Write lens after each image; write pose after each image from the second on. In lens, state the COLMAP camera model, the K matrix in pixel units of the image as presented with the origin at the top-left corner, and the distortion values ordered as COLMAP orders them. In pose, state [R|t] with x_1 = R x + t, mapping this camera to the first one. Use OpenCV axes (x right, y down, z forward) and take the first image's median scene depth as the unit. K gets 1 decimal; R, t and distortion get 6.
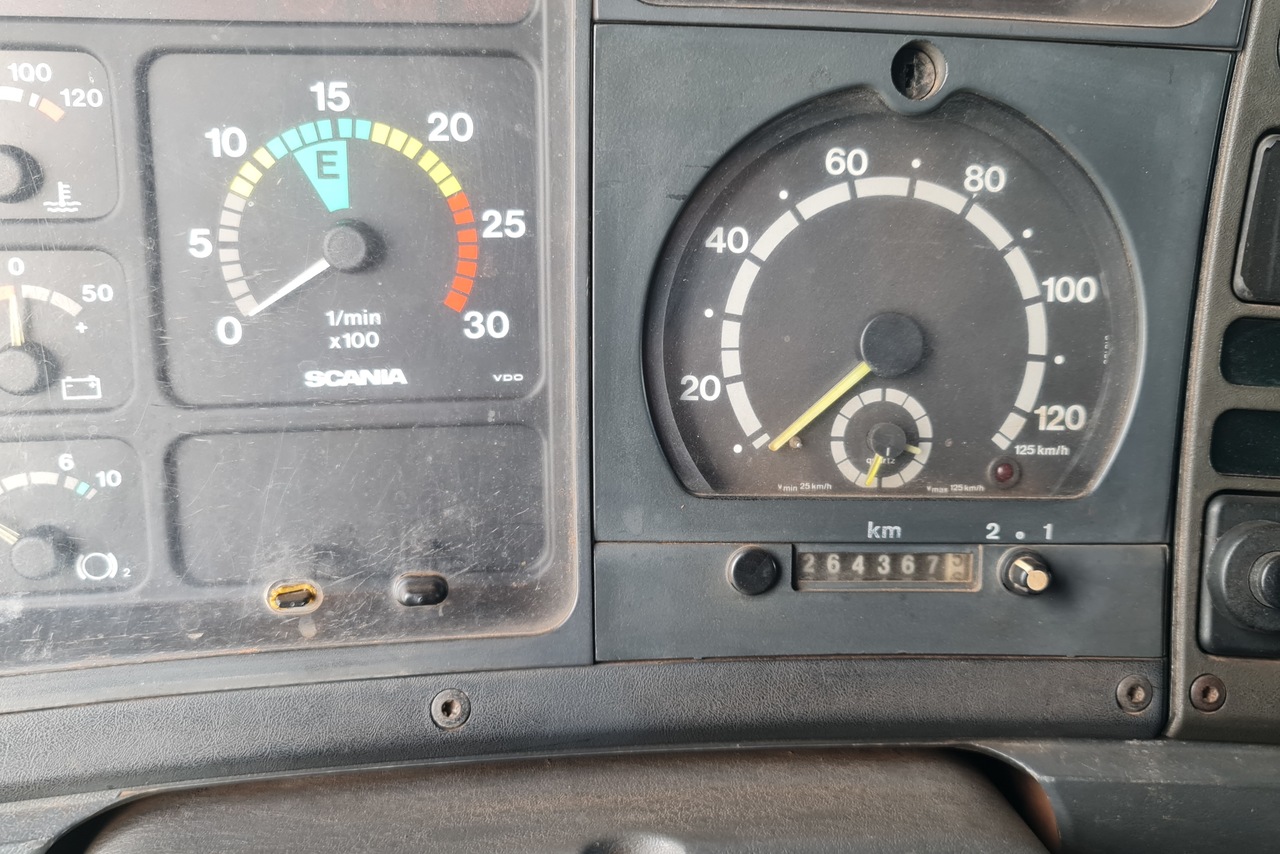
lens RADIAL K [[1327.7, 0, 639.5], [0, 1327.7, 421.1], [0, 0, 1]] dist [0.016476, 0.000000]
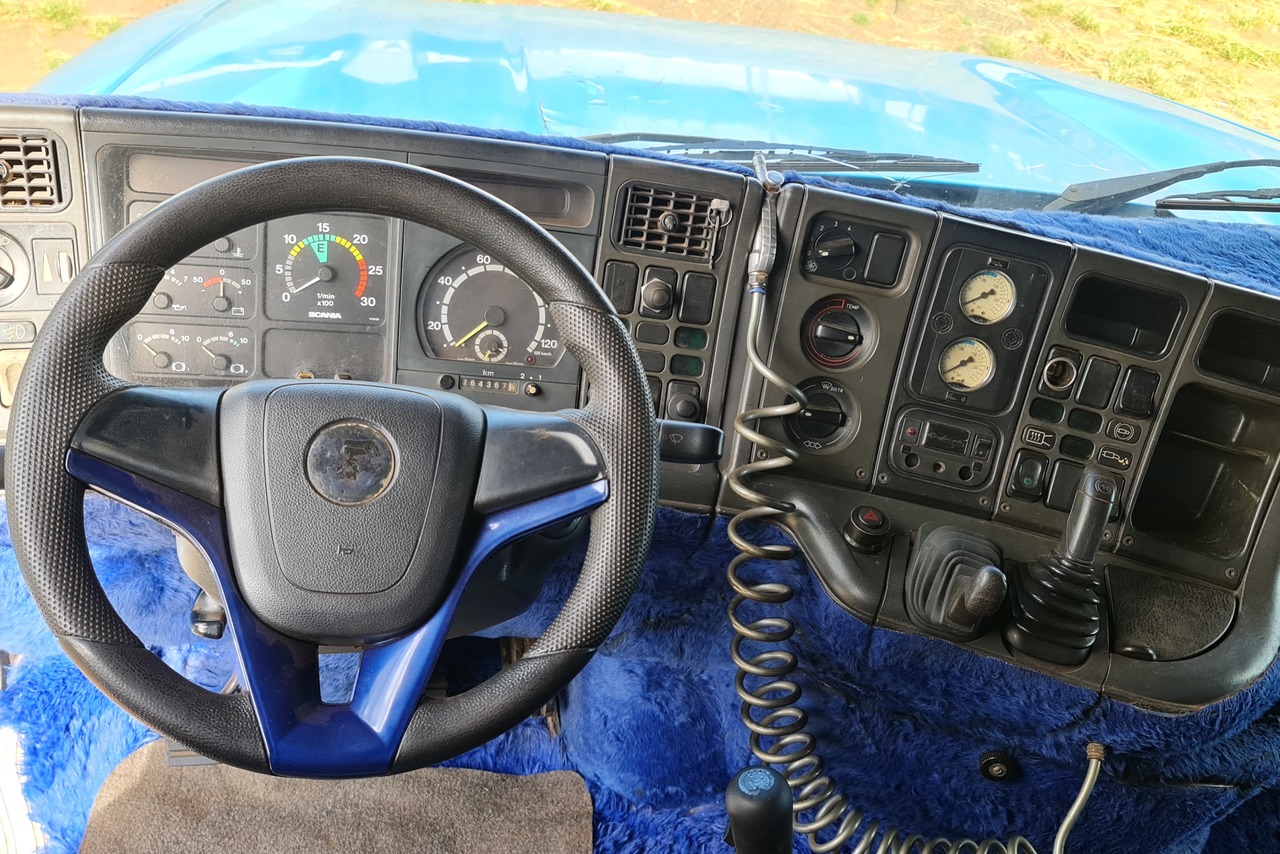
lens RADIAL K [[1252.8, 0, 637.2], [0, 1252.8, 435.3], [0, 0, 1]] dist [0.052644, 0.000000]
pose [[0.992402, 0.060819, 0.106956, 0.226766], [-0.060826, 0.998143, -0.003200, 0.222562], [-0.106952, -0.003330, 0.994259, -2.104748]]
